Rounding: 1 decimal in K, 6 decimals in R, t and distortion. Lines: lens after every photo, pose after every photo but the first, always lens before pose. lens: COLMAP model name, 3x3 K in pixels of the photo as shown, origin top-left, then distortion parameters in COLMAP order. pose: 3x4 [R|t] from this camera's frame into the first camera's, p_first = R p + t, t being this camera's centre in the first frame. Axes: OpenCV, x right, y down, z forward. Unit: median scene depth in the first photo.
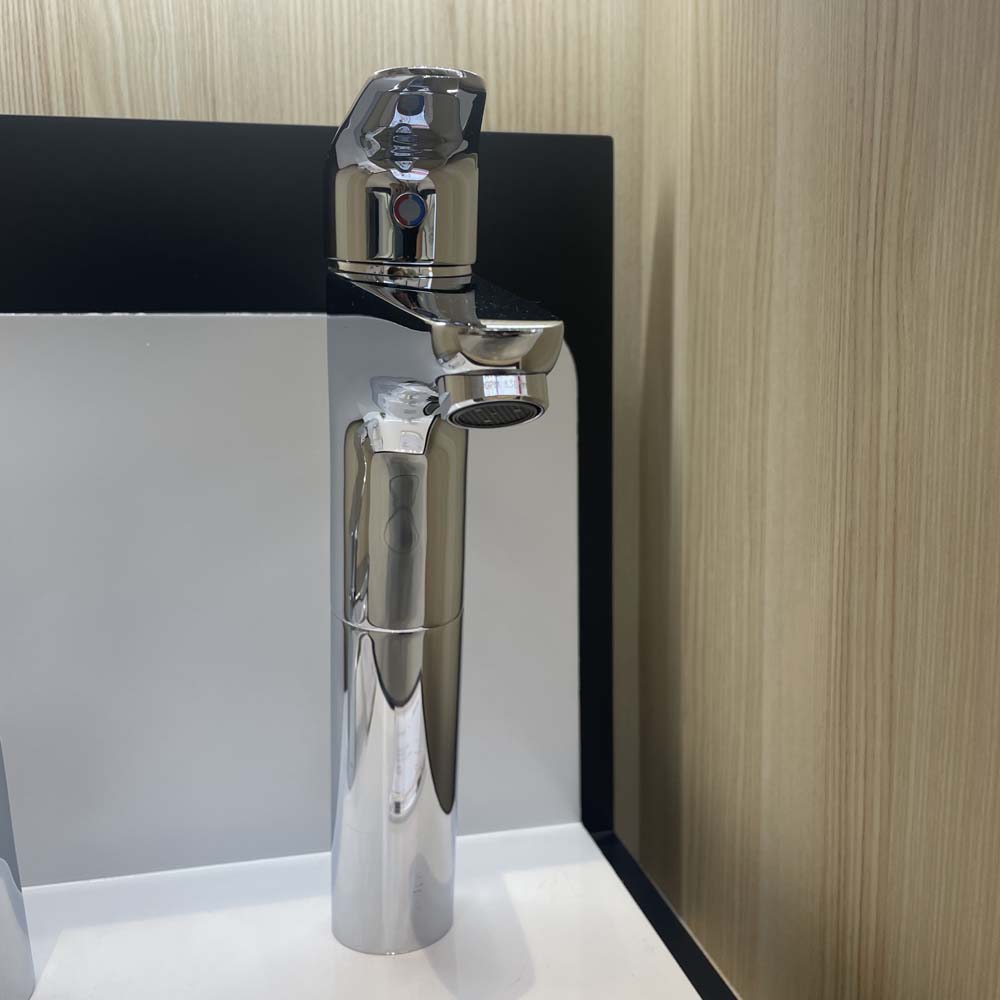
lens RADIAL K [[1071.0, 0, 504.1], [0, 1071.0, 495.7], [0, 0, 1]] dist [0.021800, 0.000000]
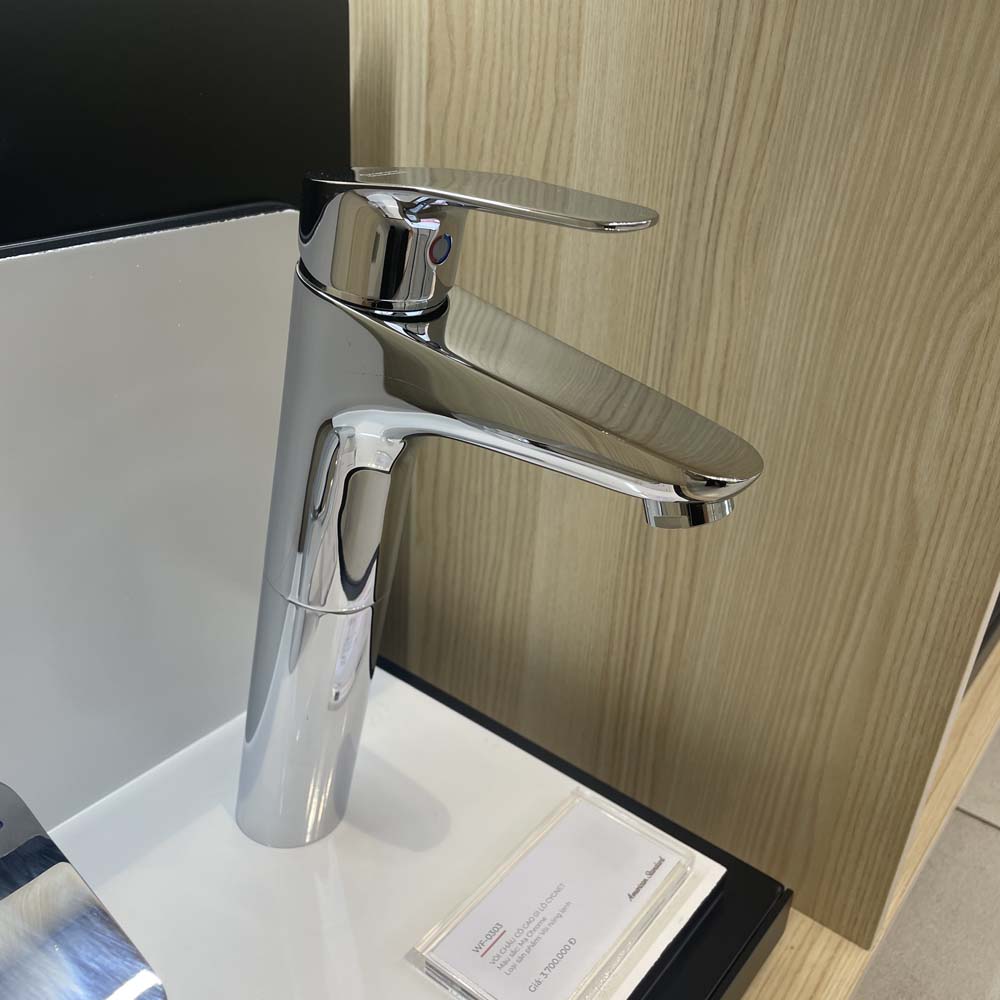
lens RADIAL K [[1071.0, 0, 503.8], [0, 1071.0, 501.3], [0, 0, 1]] dist [0.021800, 0.000000]
pose [[0.766093, -0.244865, 0.594257, -0.612740], [0.001583, 0.925300, 0.379231, -0.380097], [-0.642727, -0.289586, 0.709254, 0.180068]]
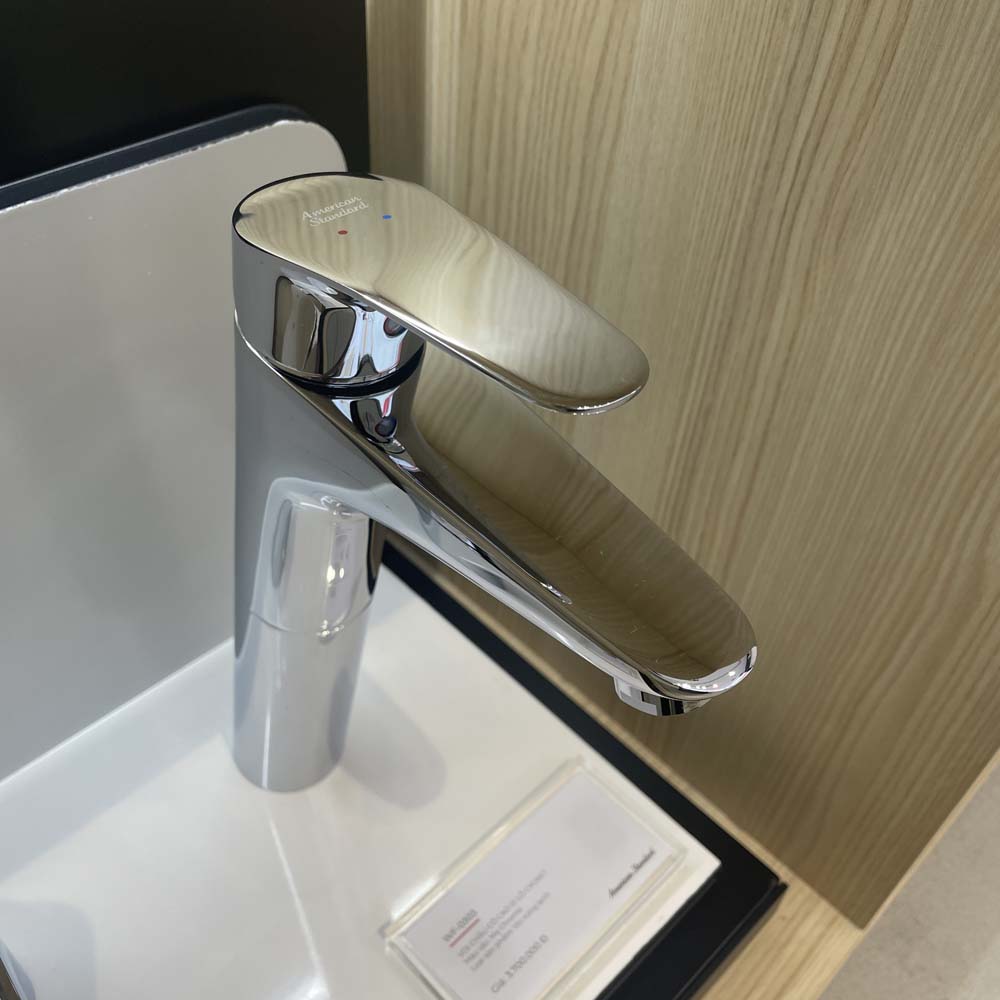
lens RADIAL K [[1071.0, 0, 506.1], [0, 1071.0, 505.3], [0, 0, 1]] dist [0.021800, 0.000000]
pose [[0.844801, -0.329362, 0.421702, -0.355173], [-0.013444, 0.774794, 0.632070, -0.589755], [-0.534912, -0.539643, 0.650119, 0.336983]]
